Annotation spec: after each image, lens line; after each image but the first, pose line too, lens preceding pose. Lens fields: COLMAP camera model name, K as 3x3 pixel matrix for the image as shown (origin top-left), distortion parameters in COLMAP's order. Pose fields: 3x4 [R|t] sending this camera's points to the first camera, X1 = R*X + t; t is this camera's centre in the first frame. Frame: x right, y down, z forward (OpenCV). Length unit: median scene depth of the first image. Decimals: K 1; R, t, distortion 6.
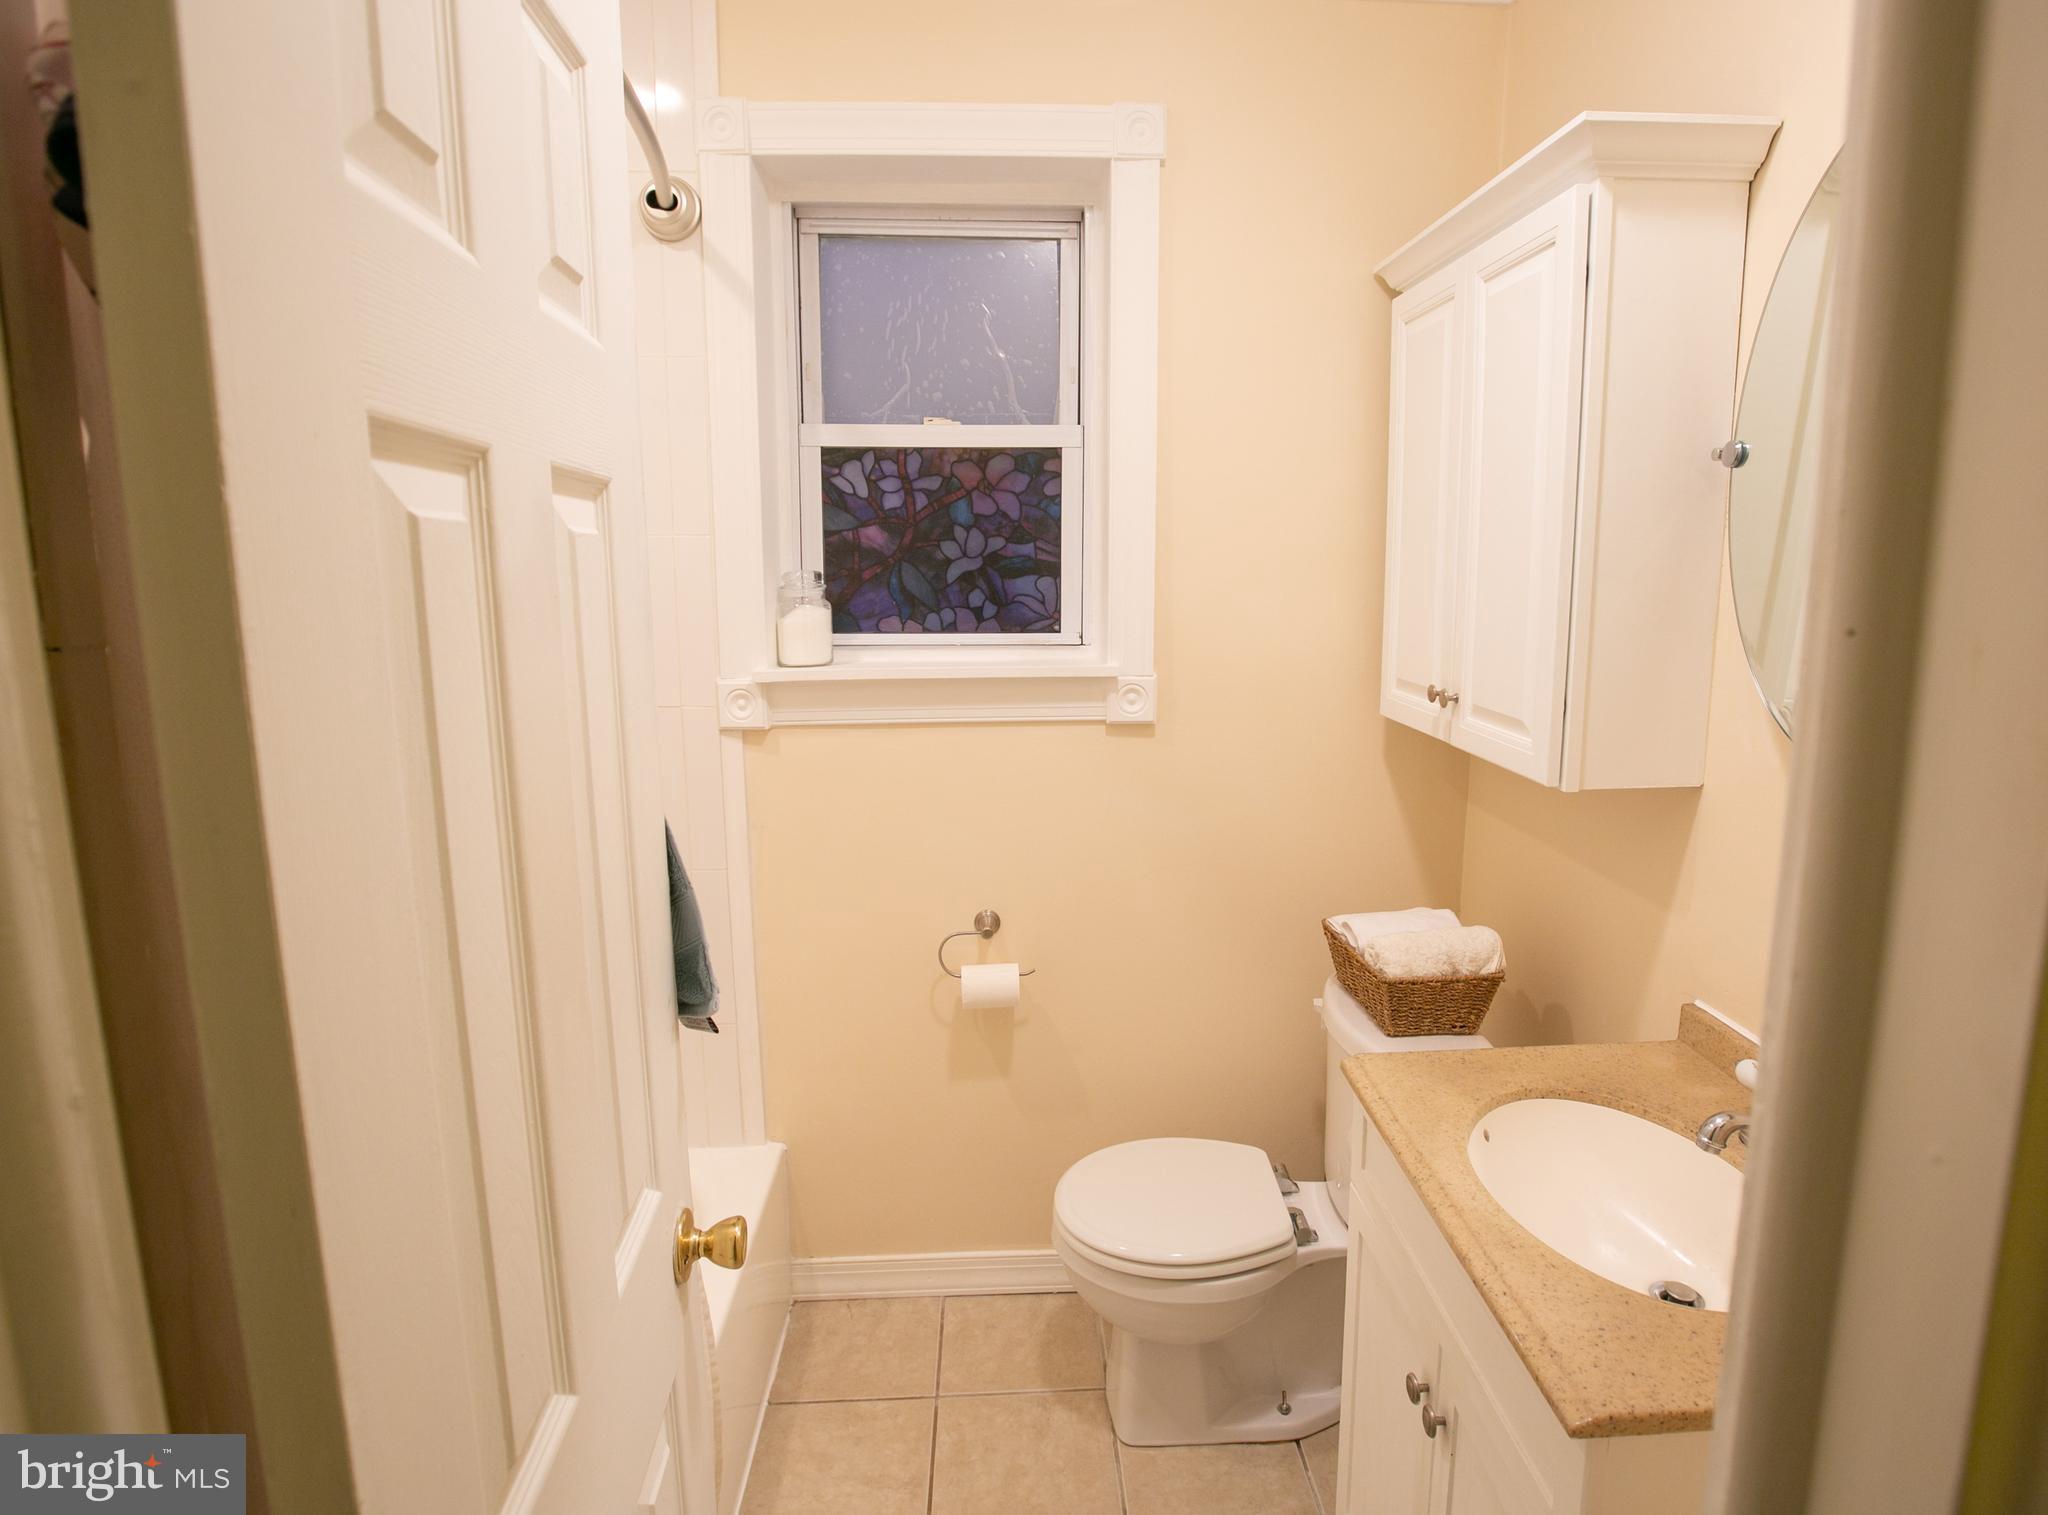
lens RADIAL K [[1079.6, 0, 1026.3], [0, 1079.6, 728.4], [0, 0, 1]] dist [-0.034004, 0.001560]
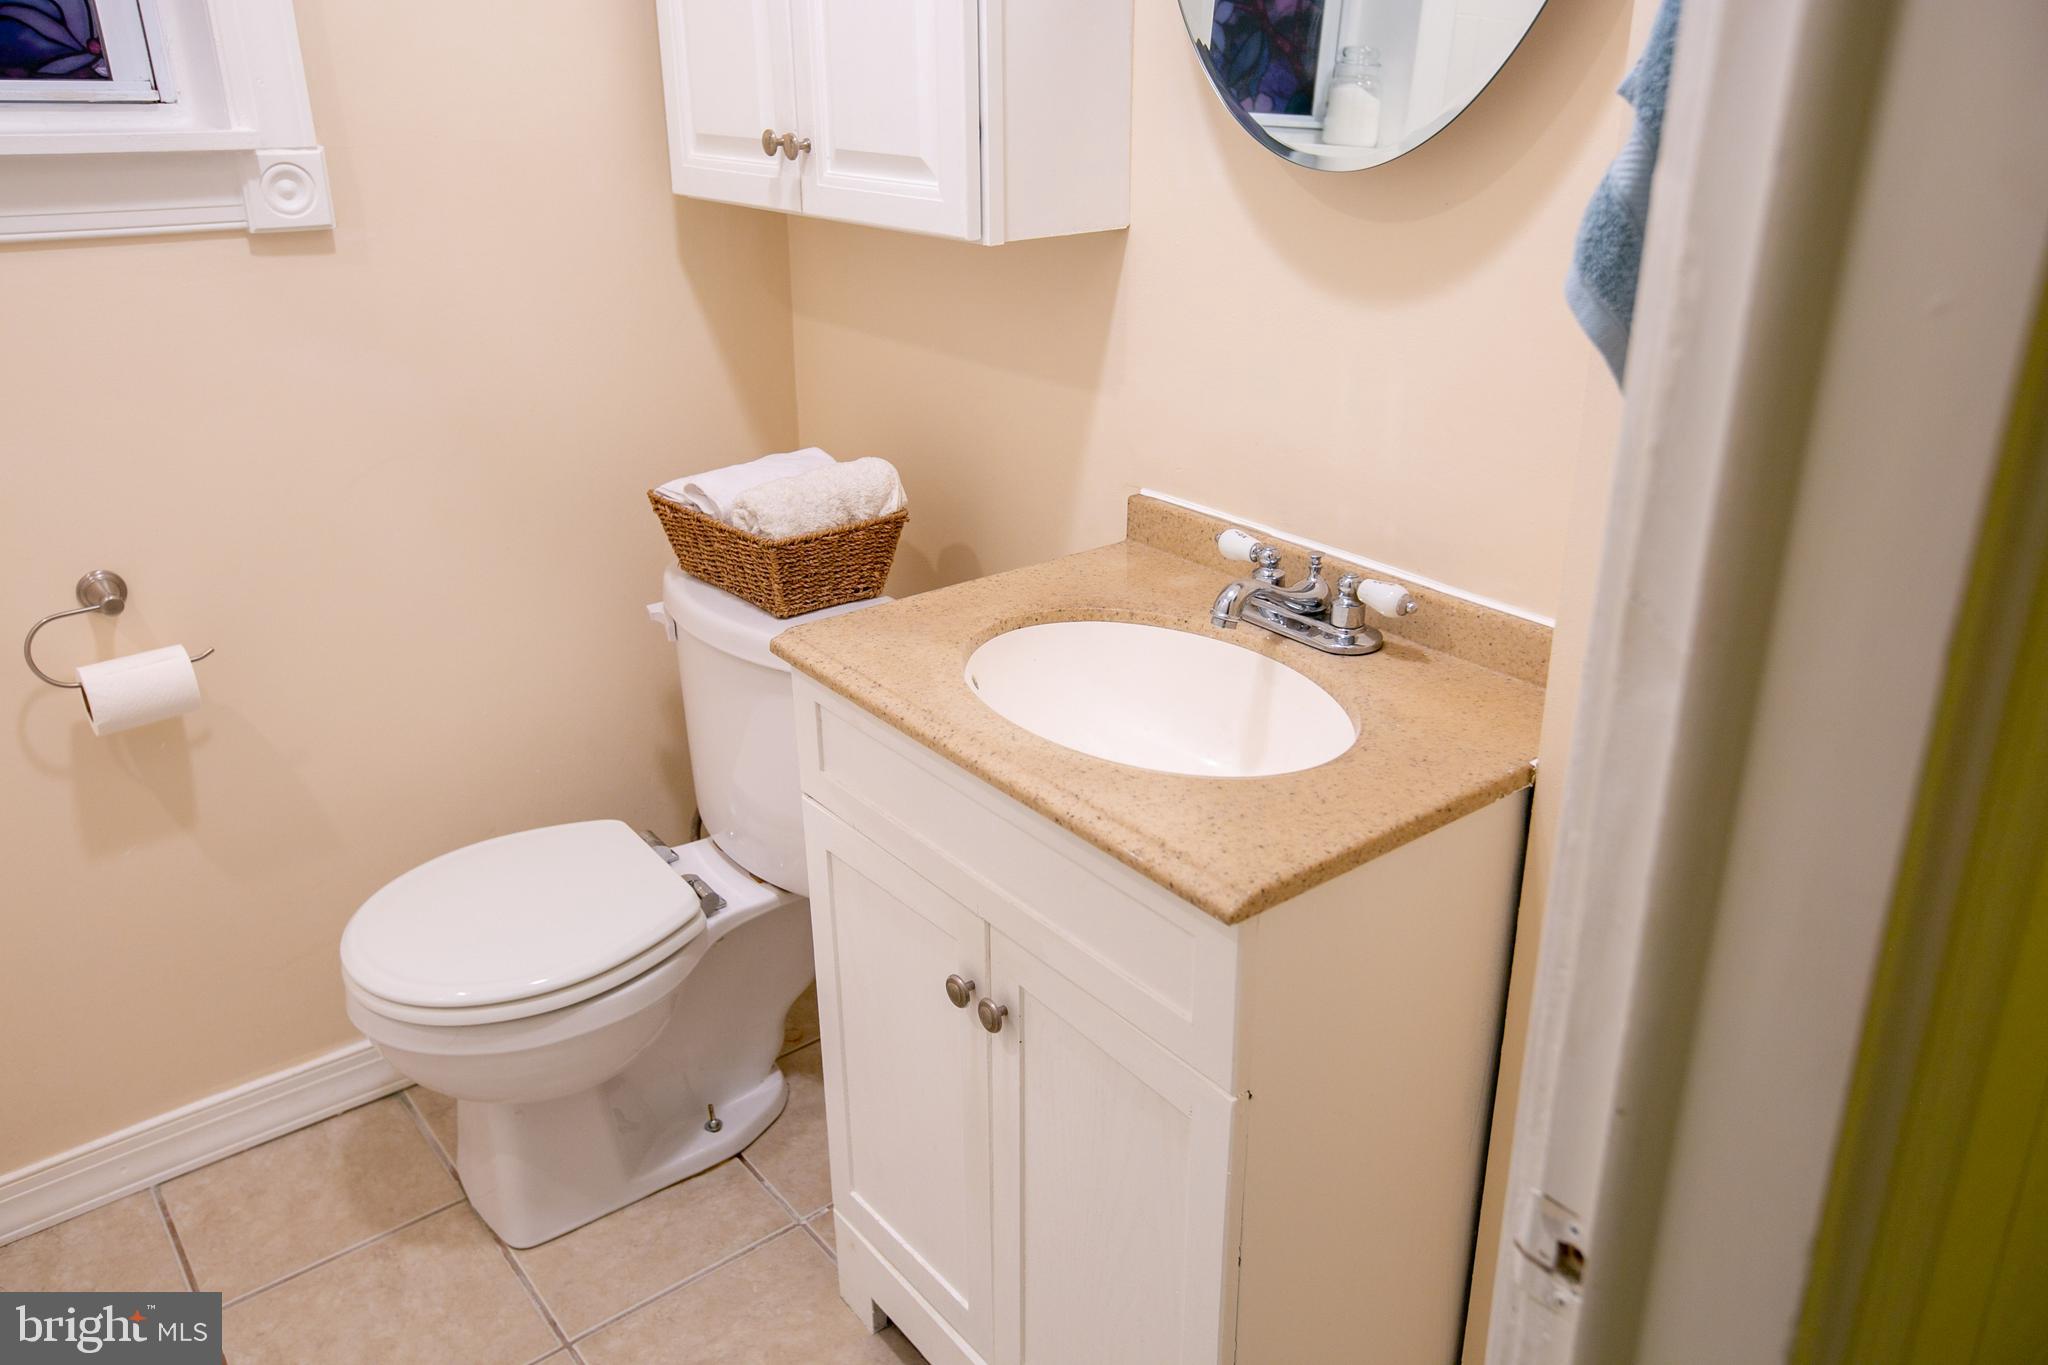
lens RADIAL K [[1544.4, 0, 1024.5], [0, 1544.4, 618.6], [0, 0, 1]] dist [-0.069464, 0.120258]
pose [[0.817481, -0.204347, 0.538486, -0.097947], [0.081686, 0.966628, 0.242812, 0.040675], [-0.570134, -0.154507, 0.806892, 0.042485]]
